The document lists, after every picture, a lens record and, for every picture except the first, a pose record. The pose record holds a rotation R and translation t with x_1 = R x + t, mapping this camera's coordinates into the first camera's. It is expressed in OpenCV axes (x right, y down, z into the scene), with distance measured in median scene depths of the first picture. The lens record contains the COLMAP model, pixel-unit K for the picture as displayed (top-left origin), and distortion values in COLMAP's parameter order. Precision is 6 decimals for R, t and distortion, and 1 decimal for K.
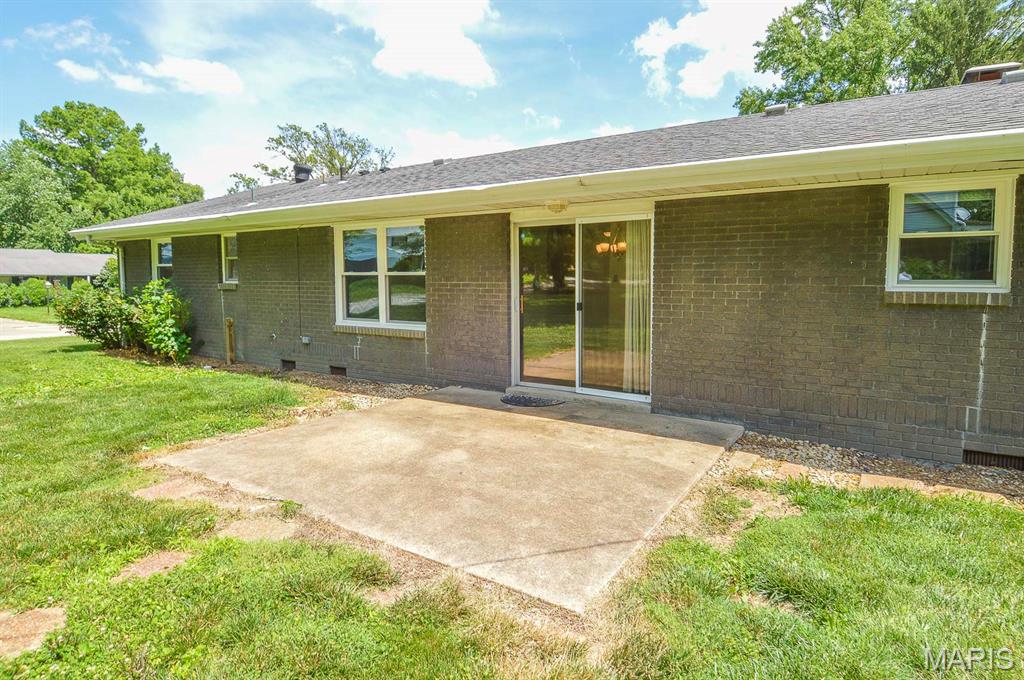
lens RADIAL K [[548.9, 0, 513.3], [0, 548.9, 326.9], [0, 0, 1]] dist [-0.000352, -0.015369]
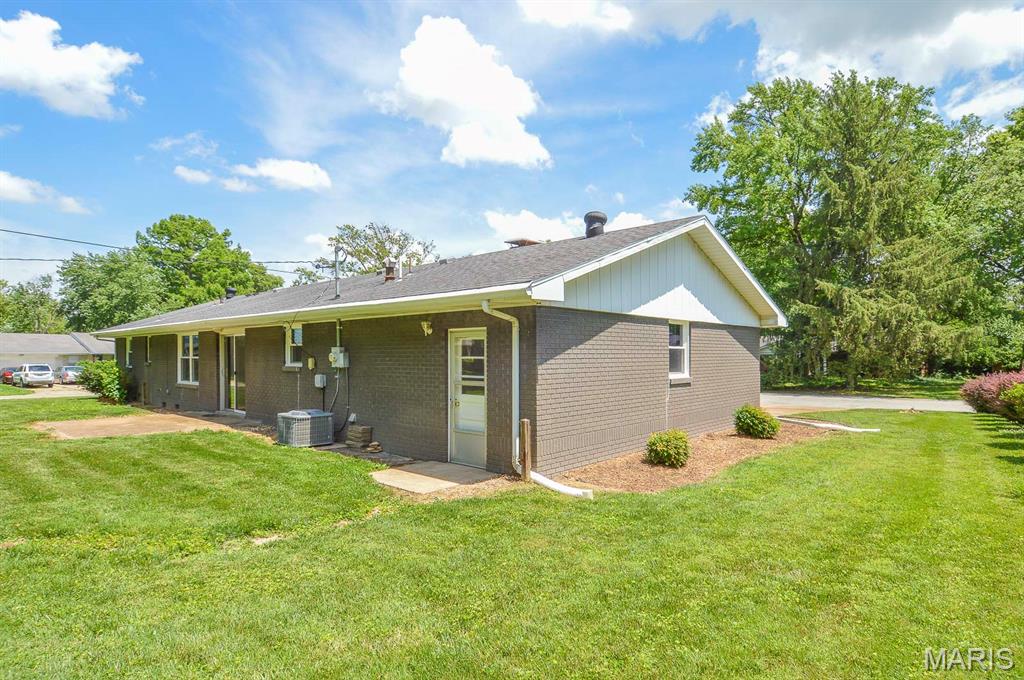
lens RADIAL K [[555.0, 0, 514.3], [0, 555.0, 365.8], [0, 0, 1]] dist [0.022924, -0.036710]
pose [[0.985905, -0.001208, -0.167300, 0.178879], [-0.009587, 0.997923, -0.063706, 0.007345], [0.167029, 0.064412, 0.983846, -0.114869]]
